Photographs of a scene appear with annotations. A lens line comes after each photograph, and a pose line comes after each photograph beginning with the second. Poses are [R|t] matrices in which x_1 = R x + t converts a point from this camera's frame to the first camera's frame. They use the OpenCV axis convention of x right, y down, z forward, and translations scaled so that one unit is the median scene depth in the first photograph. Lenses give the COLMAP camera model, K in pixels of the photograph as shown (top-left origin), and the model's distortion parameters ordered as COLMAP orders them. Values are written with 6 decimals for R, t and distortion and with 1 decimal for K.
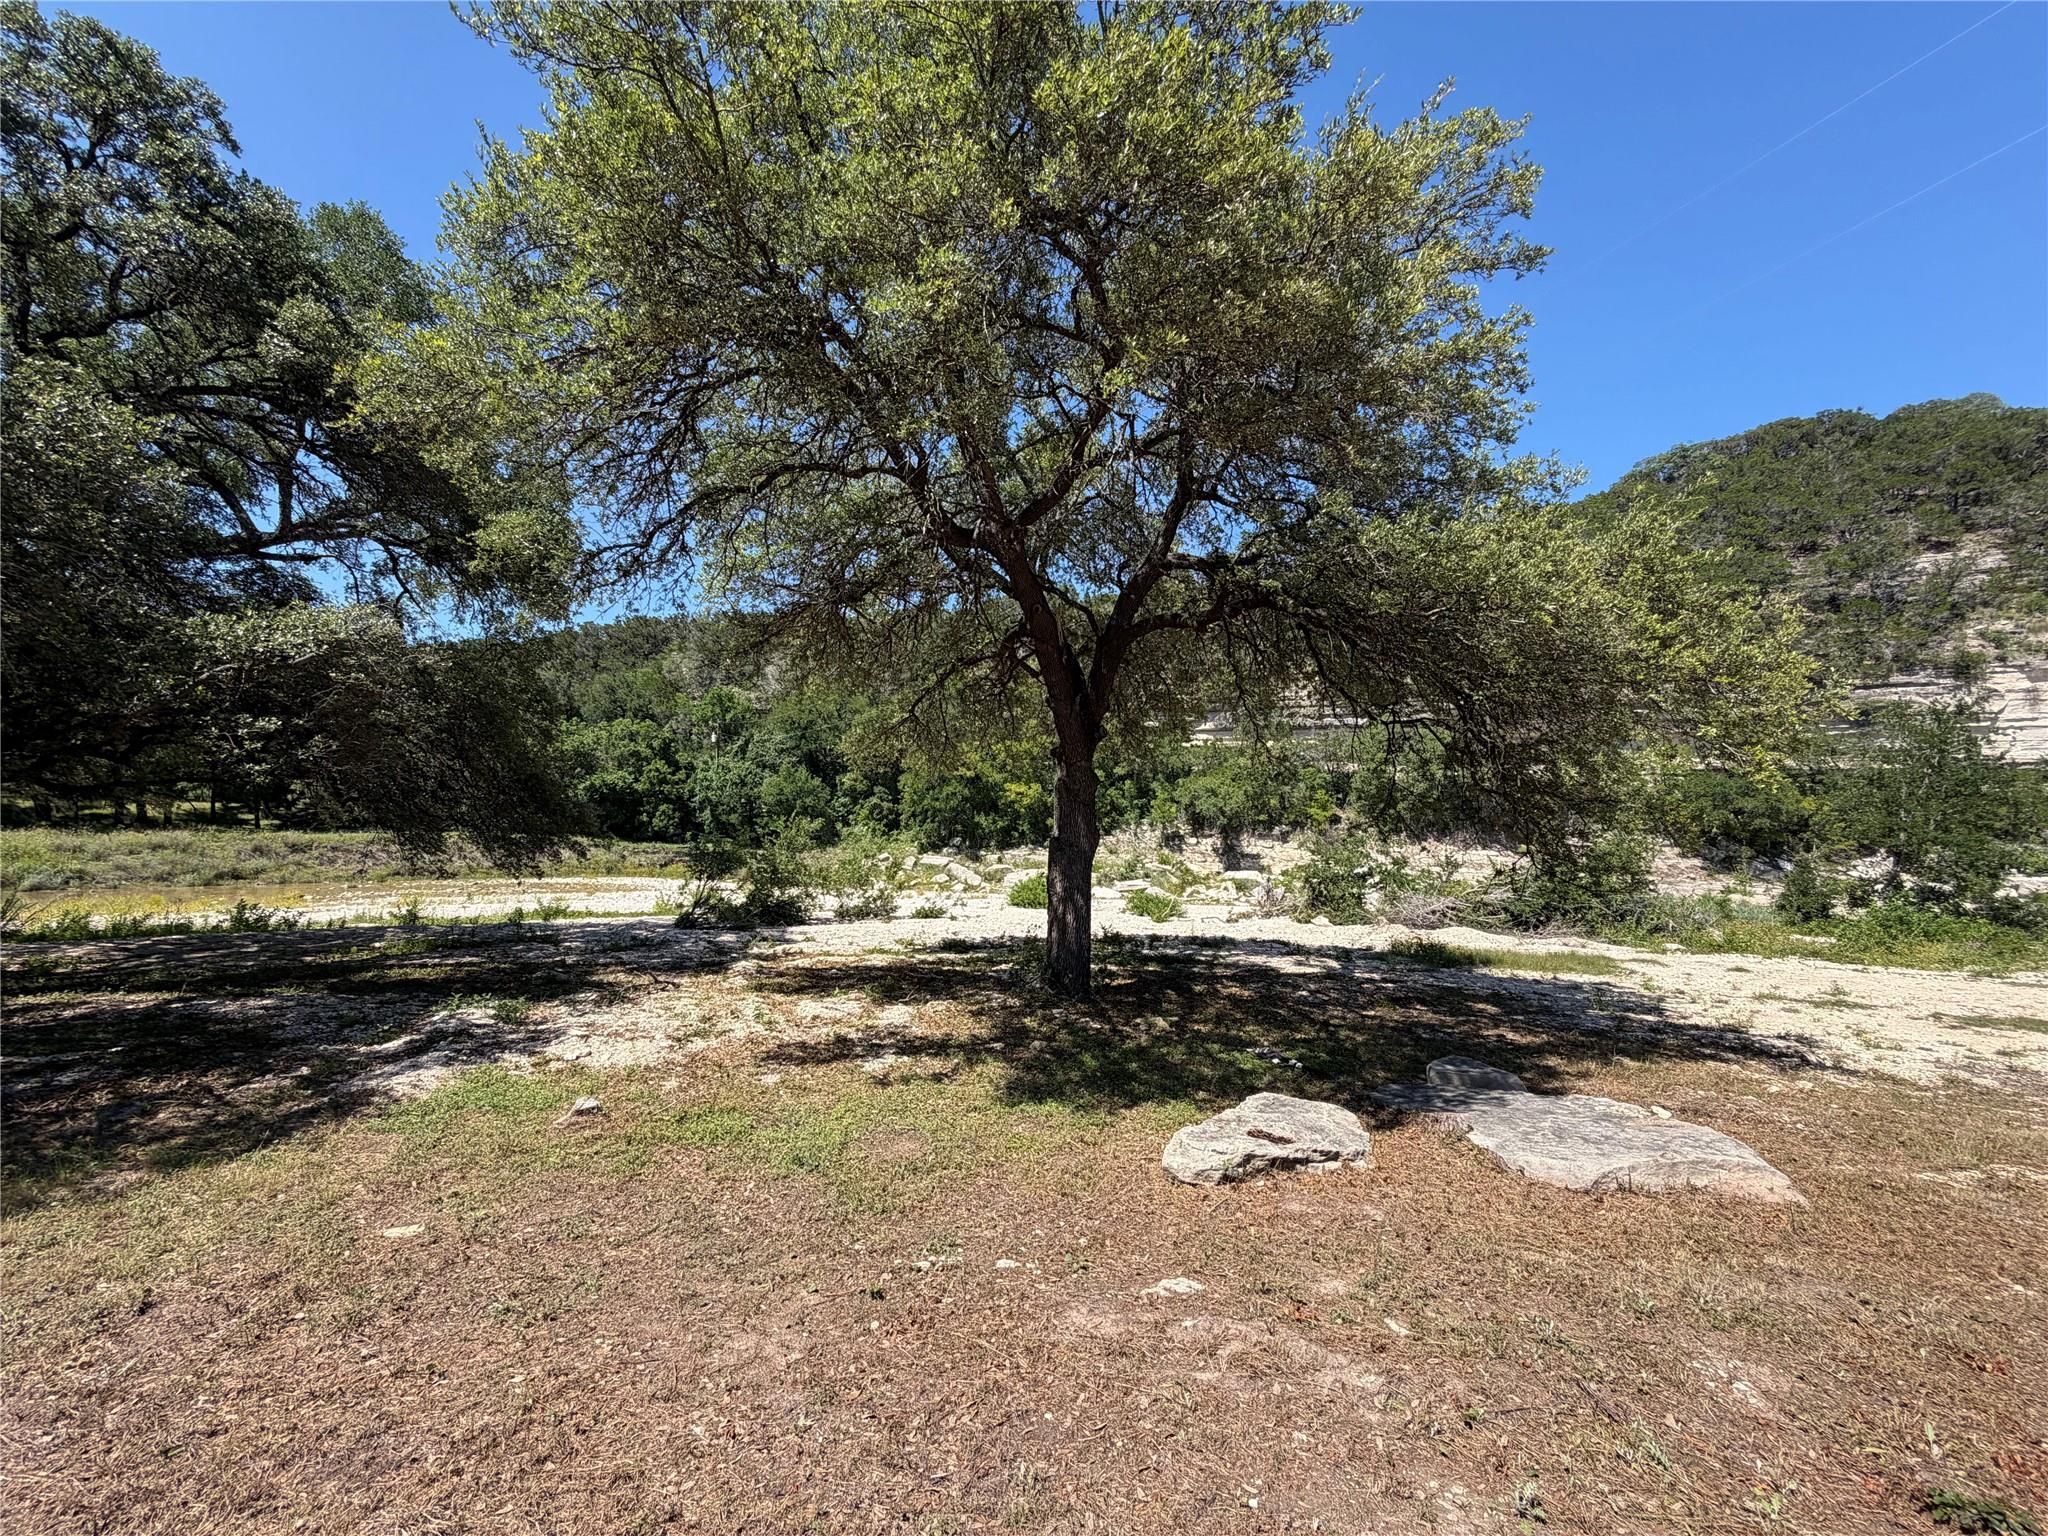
lens RADIAL K [[821.0, 0, 1023.4], [0, 821.0, 768.9], [0, 0, 1]] dist [0.001168, -0.000012]
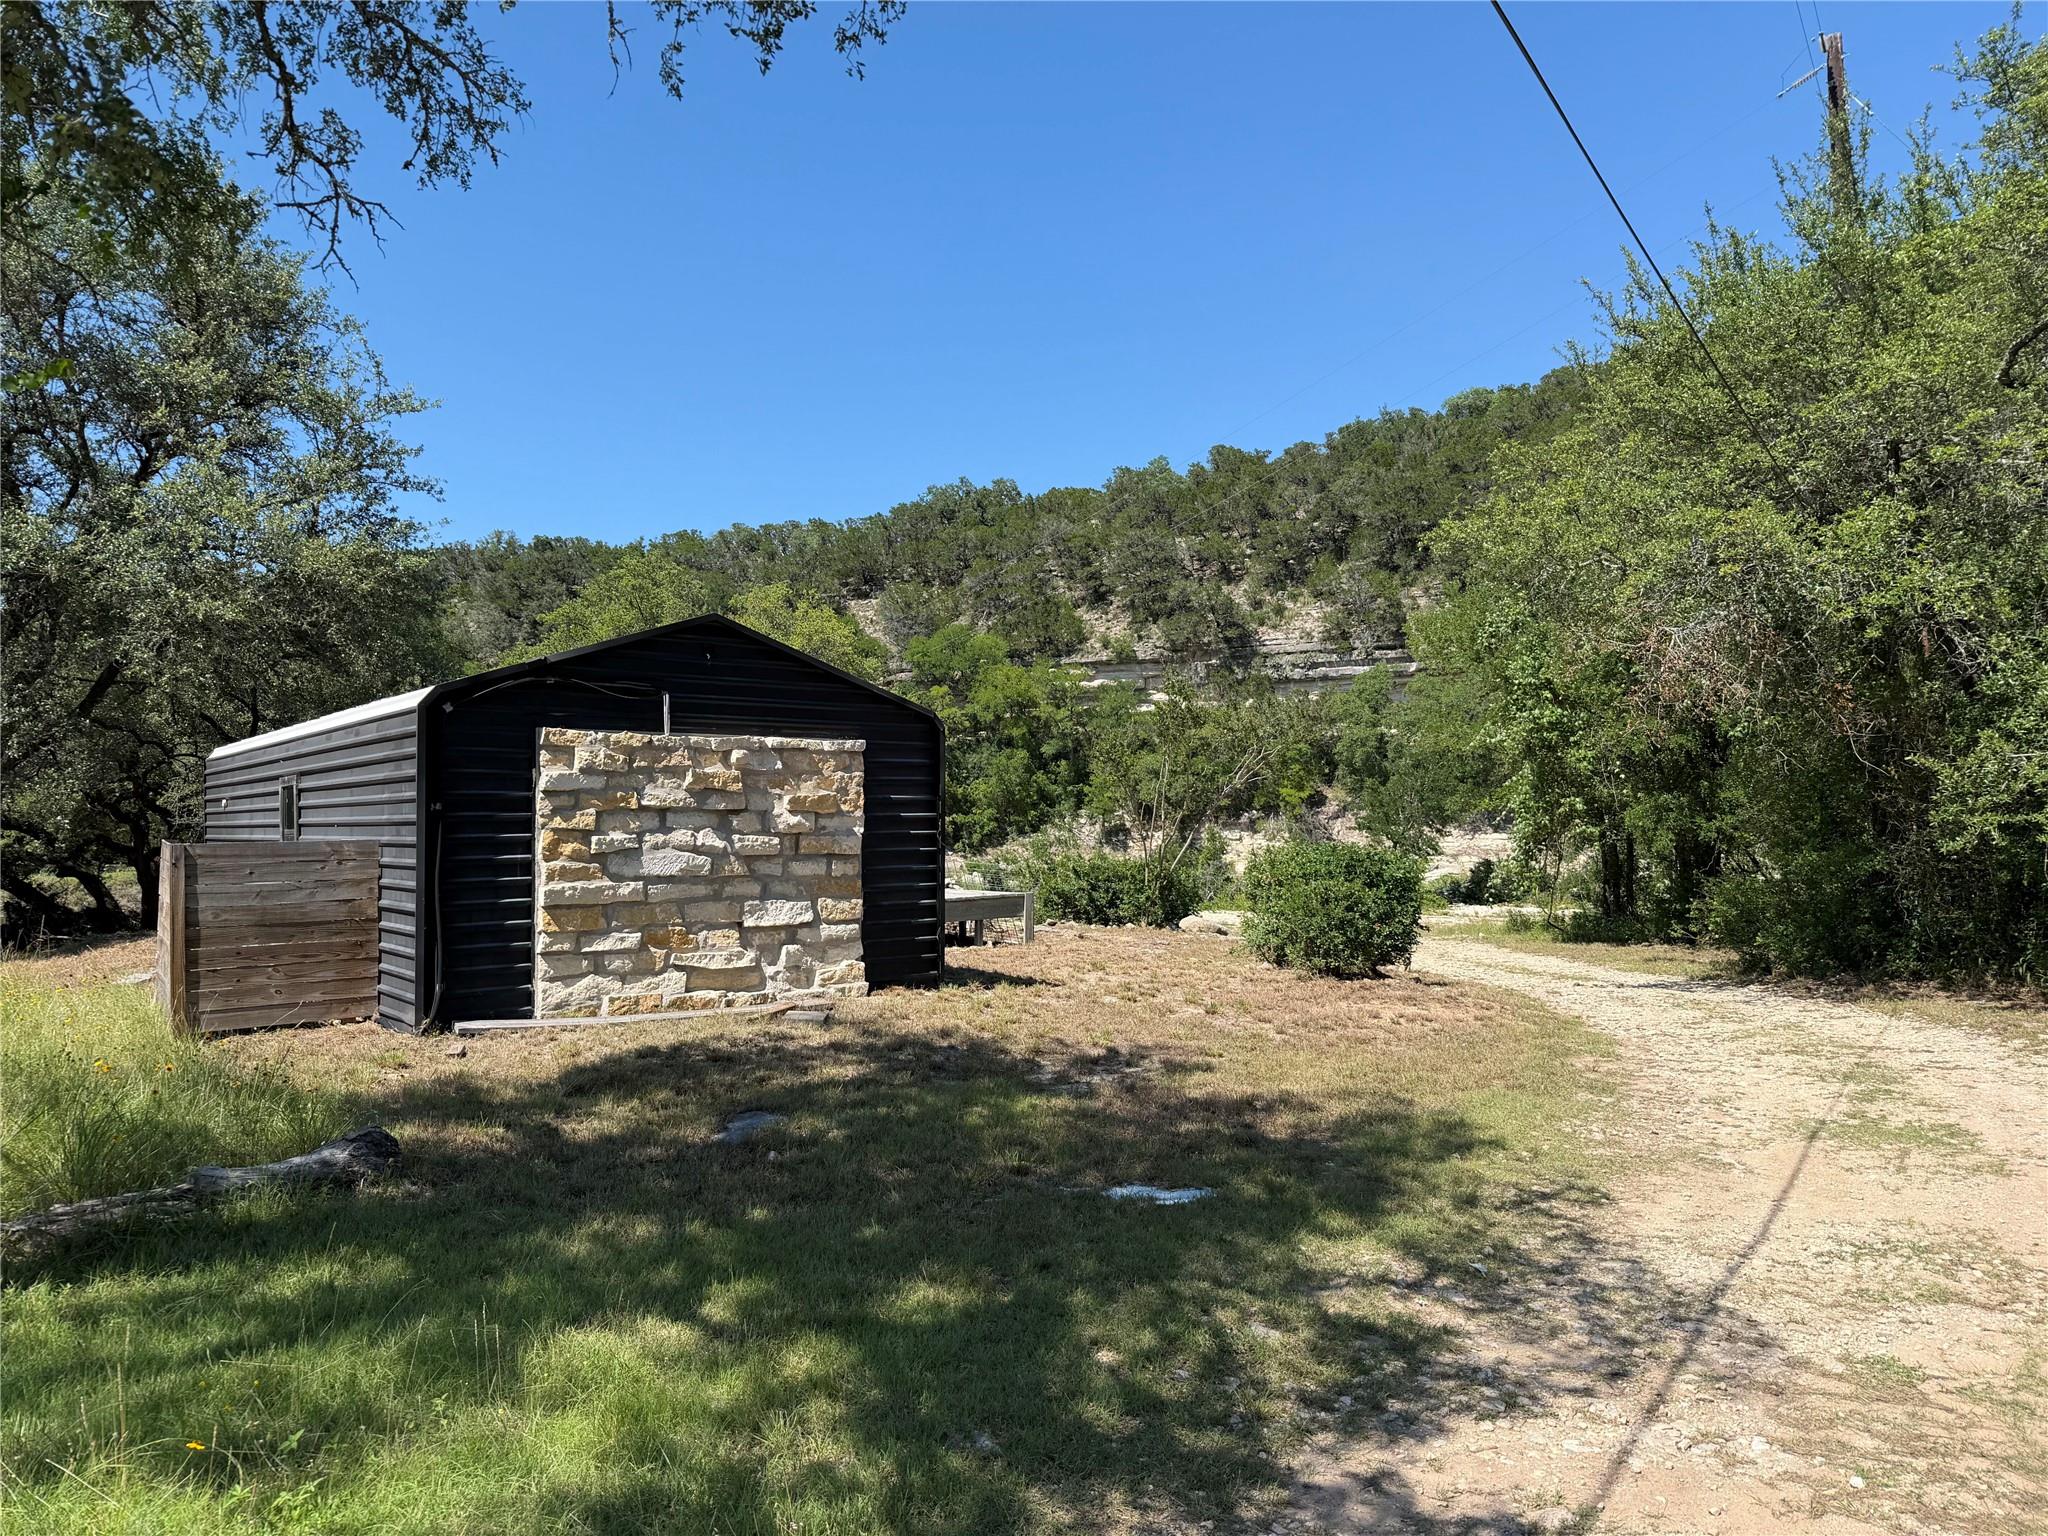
lens RADIAL K [[1436.9, 0, 1033.6], [0, 1436.9, 758.5], [0, 0, 1]] dist [0.019951, -0.023859]
pose [[0.998960, -0.044631, -0.009304, 0.120932], [0.044929, 0.998384, 0.034788, -0.038720], [0.007736, -0.035170, 0.999351, -0.377333]]
